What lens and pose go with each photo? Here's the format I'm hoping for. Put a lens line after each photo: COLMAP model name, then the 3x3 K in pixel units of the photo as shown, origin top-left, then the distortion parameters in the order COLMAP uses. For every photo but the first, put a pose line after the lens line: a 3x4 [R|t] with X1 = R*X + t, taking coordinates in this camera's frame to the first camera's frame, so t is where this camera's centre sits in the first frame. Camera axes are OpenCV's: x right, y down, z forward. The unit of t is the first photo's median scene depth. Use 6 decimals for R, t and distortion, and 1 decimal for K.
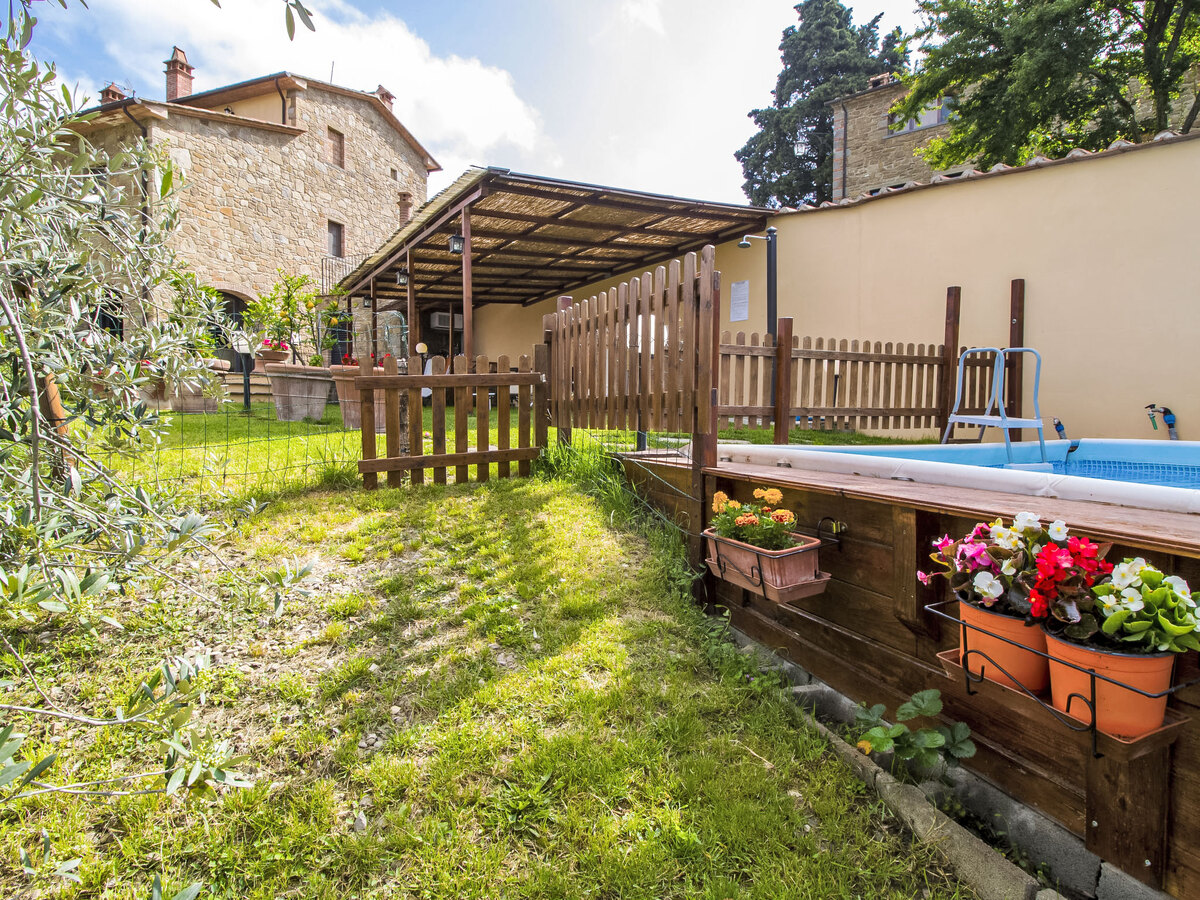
lens RADIAL K [[642.2, 0, 598.4], [0, 642.2, 444.9], [0, 0, 1]] dist [-0.003906, -0.010916]
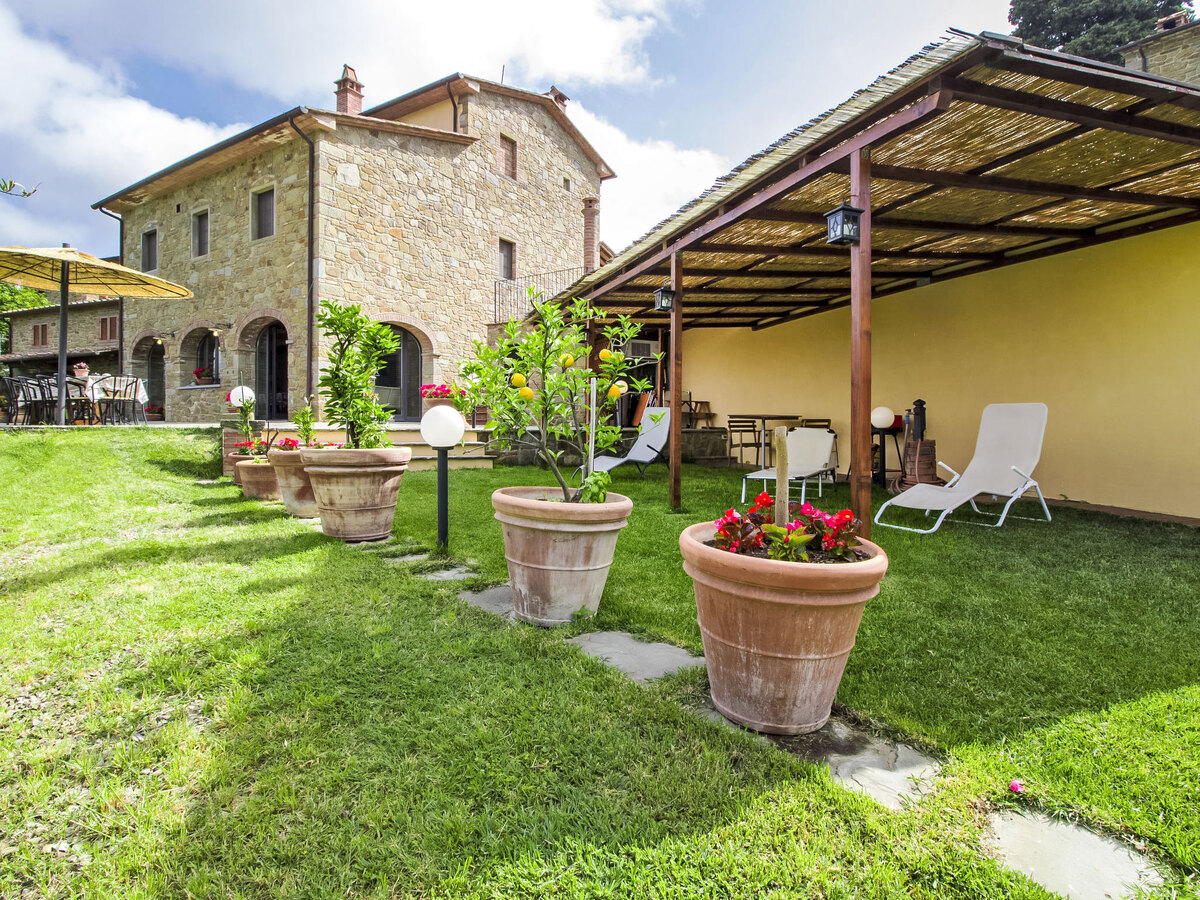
lens RADIAL K [[642.2, 0, 598.4], [0, 642.2, 444.9], [0, 0, 1]] dist [-0.003906, -0.010916]
pose [[0.978646, 0.002808, -0.205532, -0.111616], [-0.007780, 0.999696, -0.023387, -0.048444], [0.205404, 0.024486, 0.978371, 0.177382]]
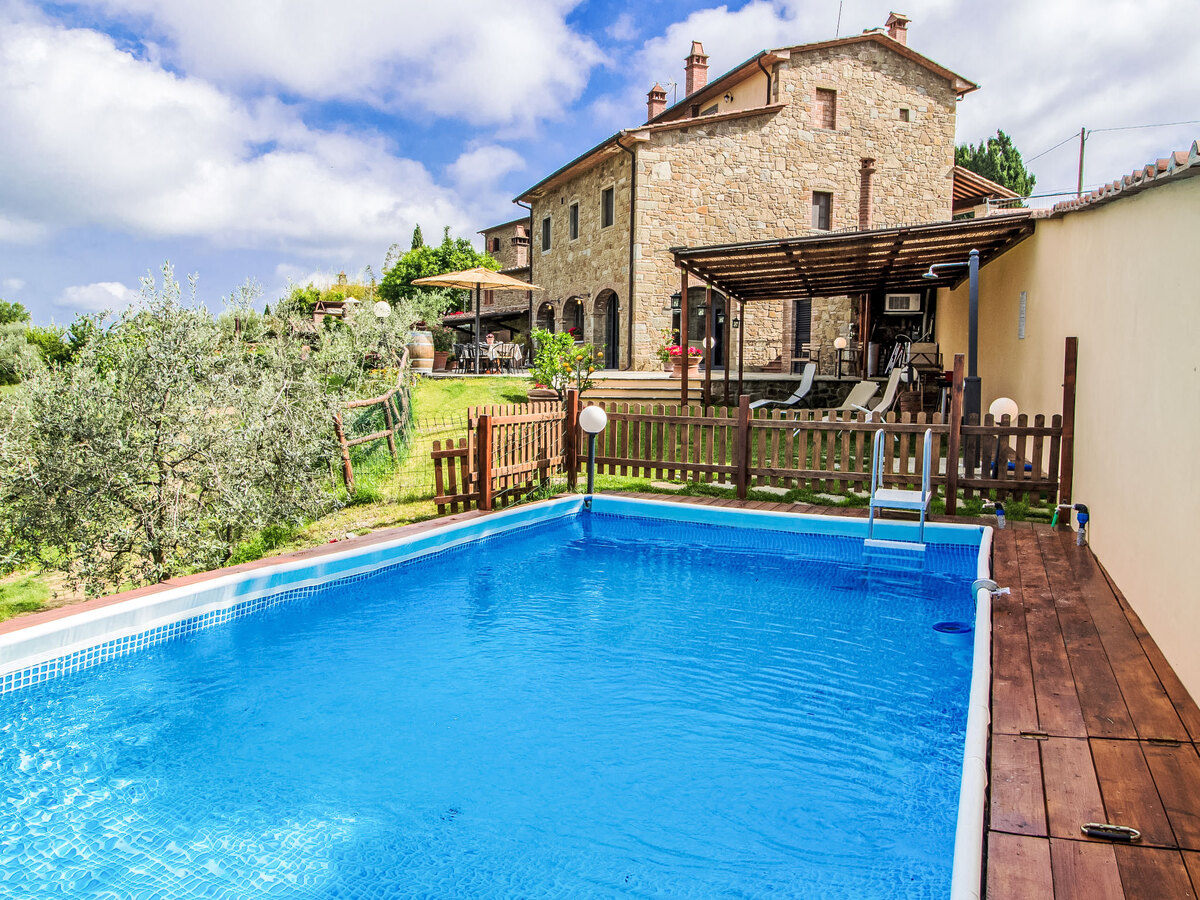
lens RADIAL K [[860.4, 0, 600.0], [0, 860.4, 450.0], [0, 0, 1]] dist [0.006030, -0.002586]
pose [[0.679877, 0.068780, -0.730094, 0.318675], [-0.037950, 0.997558, 0.058637, -0.045286], [0.732344, -0.012159, 0.680827, -0.074478]]
